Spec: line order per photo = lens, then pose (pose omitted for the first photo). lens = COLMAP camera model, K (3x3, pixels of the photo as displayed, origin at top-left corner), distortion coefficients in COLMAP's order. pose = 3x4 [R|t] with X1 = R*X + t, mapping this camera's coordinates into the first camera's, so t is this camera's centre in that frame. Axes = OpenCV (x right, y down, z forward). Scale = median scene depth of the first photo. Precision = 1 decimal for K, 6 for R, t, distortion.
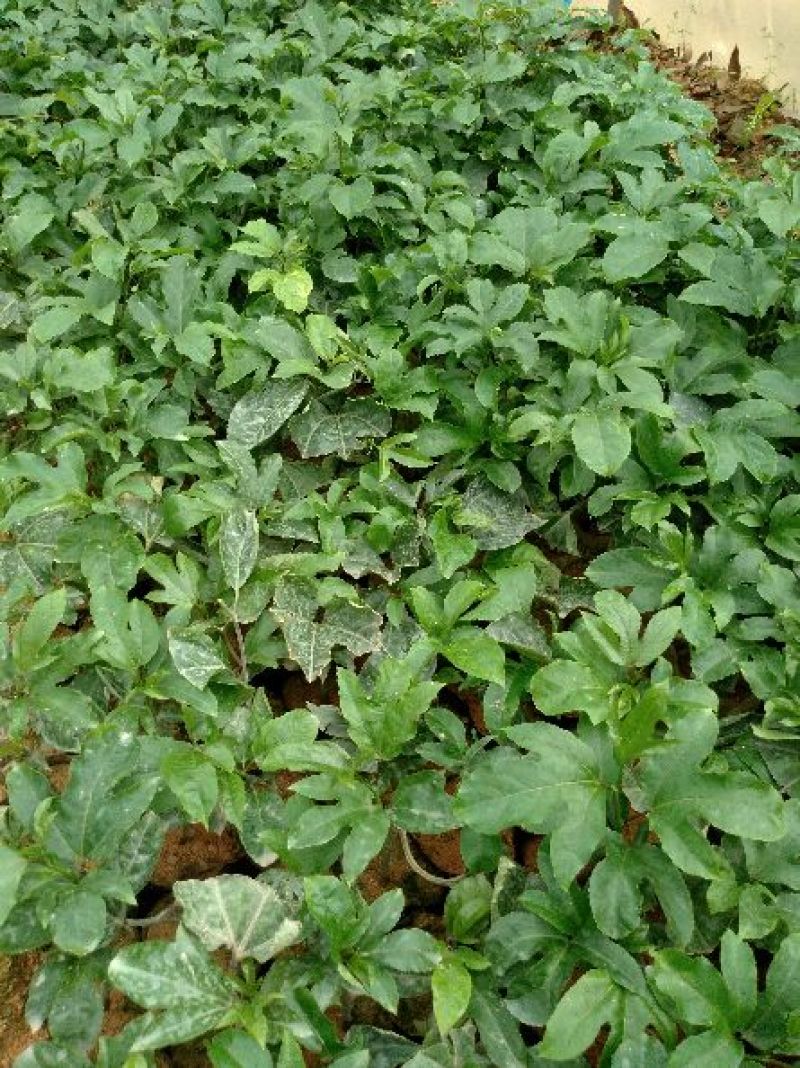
lens RADIAL K [[809.8, 0, 400.9], [0, 809.8, 530.6], [0, 0, 1]] dist [0.009596, -0.079239]
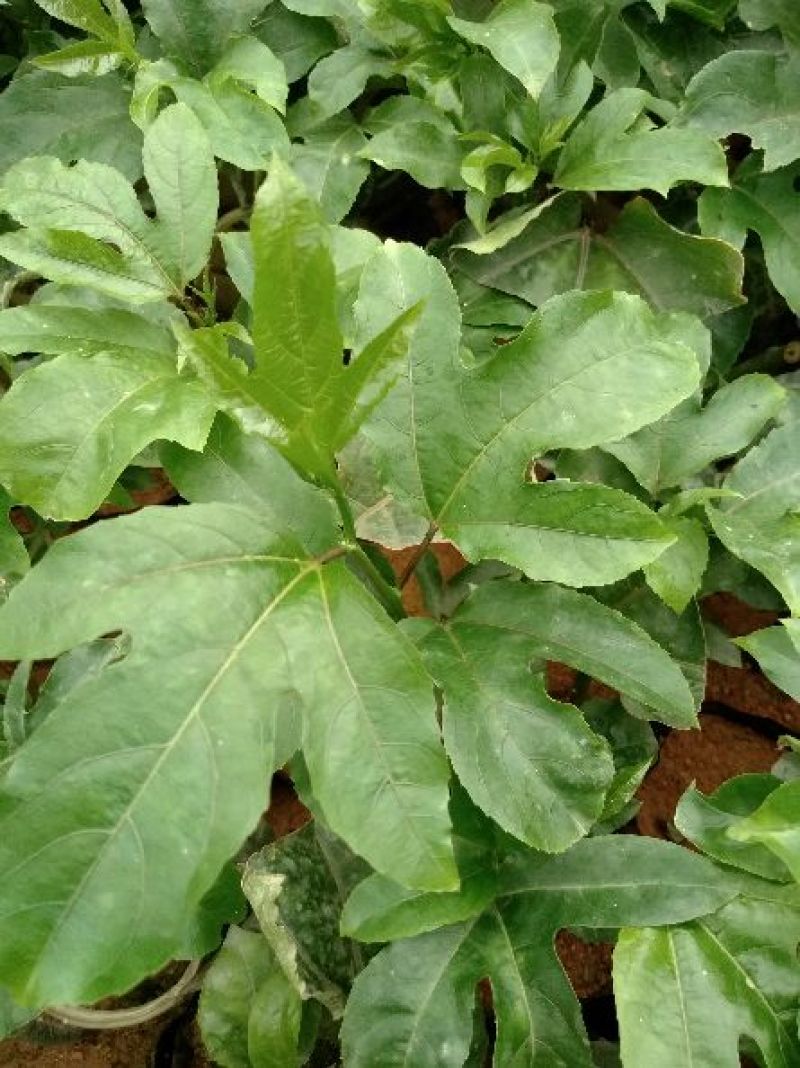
lens RADIAL K [[847.7, 0, 400.3], [0, 847.7, 513.8], [0, 0, 1]] dist [0.032118, -0.173933]
pose [[0.665000, -0.656242, 0.356539, 0.123161], [0.544001, 0.752713, 0.370790, 0.143650], [-0.511700, -0.052618, 0.857551, 0.535174]]
